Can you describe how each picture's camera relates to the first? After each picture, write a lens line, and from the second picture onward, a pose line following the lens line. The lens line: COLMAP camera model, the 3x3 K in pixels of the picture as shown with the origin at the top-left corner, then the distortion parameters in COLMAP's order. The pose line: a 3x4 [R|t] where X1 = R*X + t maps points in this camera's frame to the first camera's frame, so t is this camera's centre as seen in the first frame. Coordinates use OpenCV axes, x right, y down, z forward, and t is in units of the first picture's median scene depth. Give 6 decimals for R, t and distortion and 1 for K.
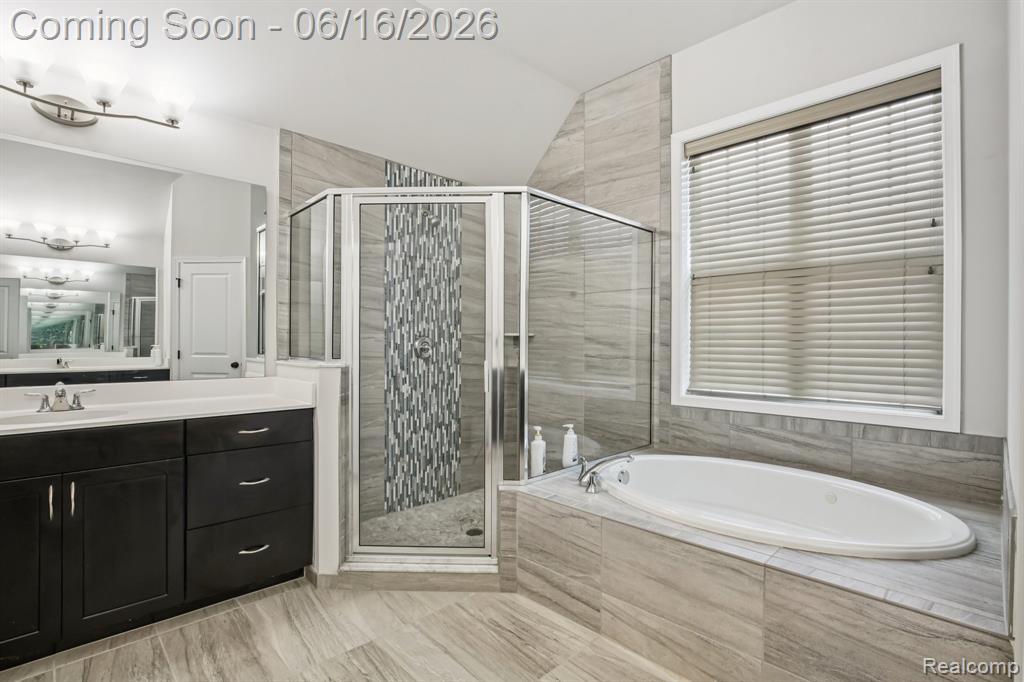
lens RADIAL K [[480.6, 0, 494.7], [0, 480.6, 344.8], [0, 0, 1]] dist [-0.018385, 0.000091]
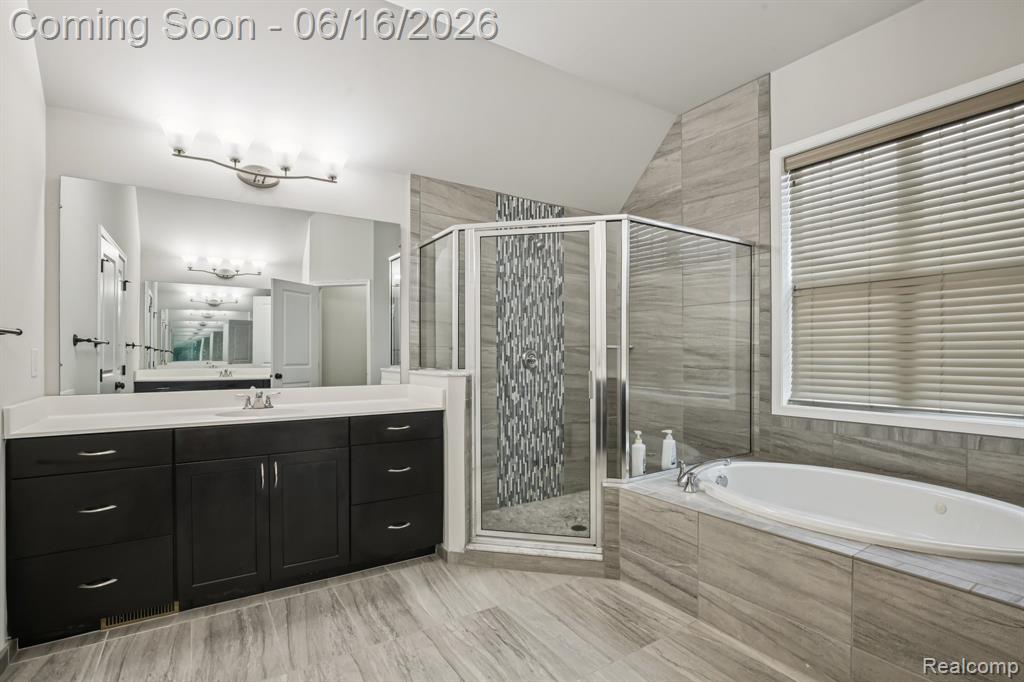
lens RADIAL K [[482.7, 0, 510.6], [0, 482.7, 353.7], [0, 0, 1]] dist [-0.001053, 0.000011]
pose [[0.986497, -0.006044, -0.163667, -0.016025], [0.005476, 0.999977, -0.003919, -0.003990], [0.163687, 0.002970, 0.986508, -0.139855]]
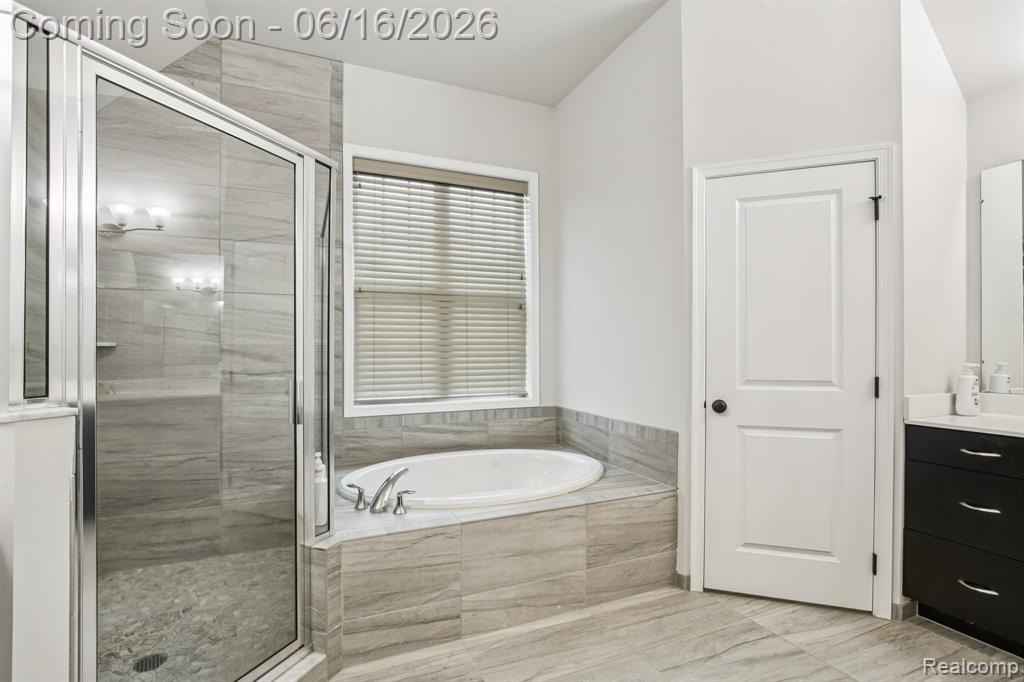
lens RADIAL K [[485.3, 0, 511.8], [0, 485.3, 355.0], [0, 0, 1]] dist [-0.033648, 0.008021]
pose [[0.346032, -0.009696, 0.938173, -0.561338], [0.011463, 0.999916, 0.006106, -0.006549], [-0.938153, 0.008642, 0.346114, 0.425997]]
